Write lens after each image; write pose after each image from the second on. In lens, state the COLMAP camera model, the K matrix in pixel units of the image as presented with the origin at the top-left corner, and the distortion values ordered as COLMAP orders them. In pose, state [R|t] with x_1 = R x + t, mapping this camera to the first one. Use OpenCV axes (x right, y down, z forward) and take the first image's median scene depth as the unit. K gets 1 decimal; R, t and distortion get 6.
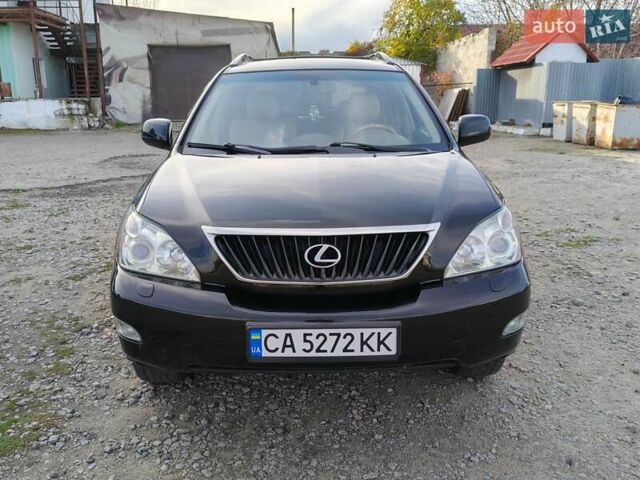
lens RADIAL K [[581.0, 0, 317.6], [0, 581.0, 255.7], [0, 0, 1]] dist [0.009417, -0.013861]
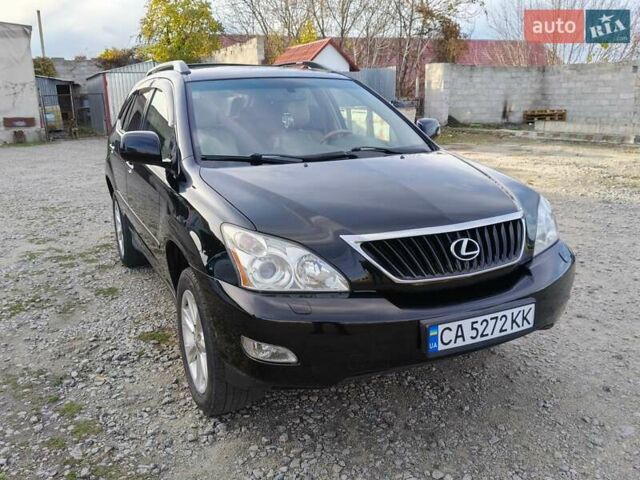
lens RADIAL K [[560.9, 0, 321.3], [0, 560.9, 267.8], [0, 0, 1]] dist [0.030374, -0.065799]
pose [[0.904411, -0.135369, 0.404619, -0.629932], [0.128740, 0.990715, 0.043692, -0.043771], [-0.406776, 0.012575, 0.913441, 0.145144]]
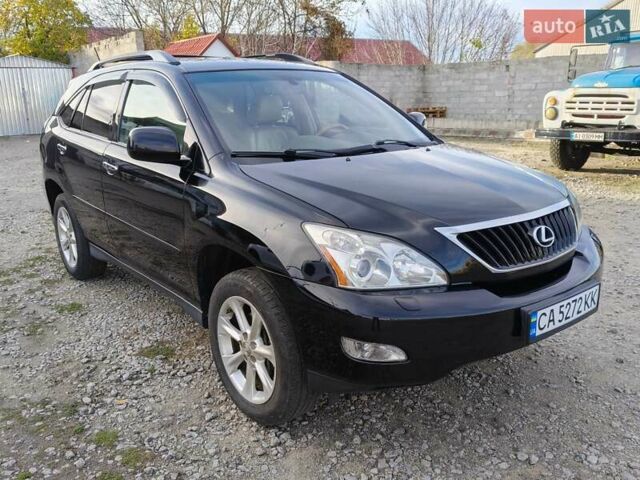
lens RADIAL K [[562.7, 0, 311.6], [0, 562.7, 282.7], [0, 0, 1]] dist [0.035397, -0.068449]
pose [[0.795282, -0.201332, 0.571833, -0.932716], [0.176816, 0.979265, 0.098873, -0.093427], [-0.579882, 0.022477, 0.814390, 0.359442]]
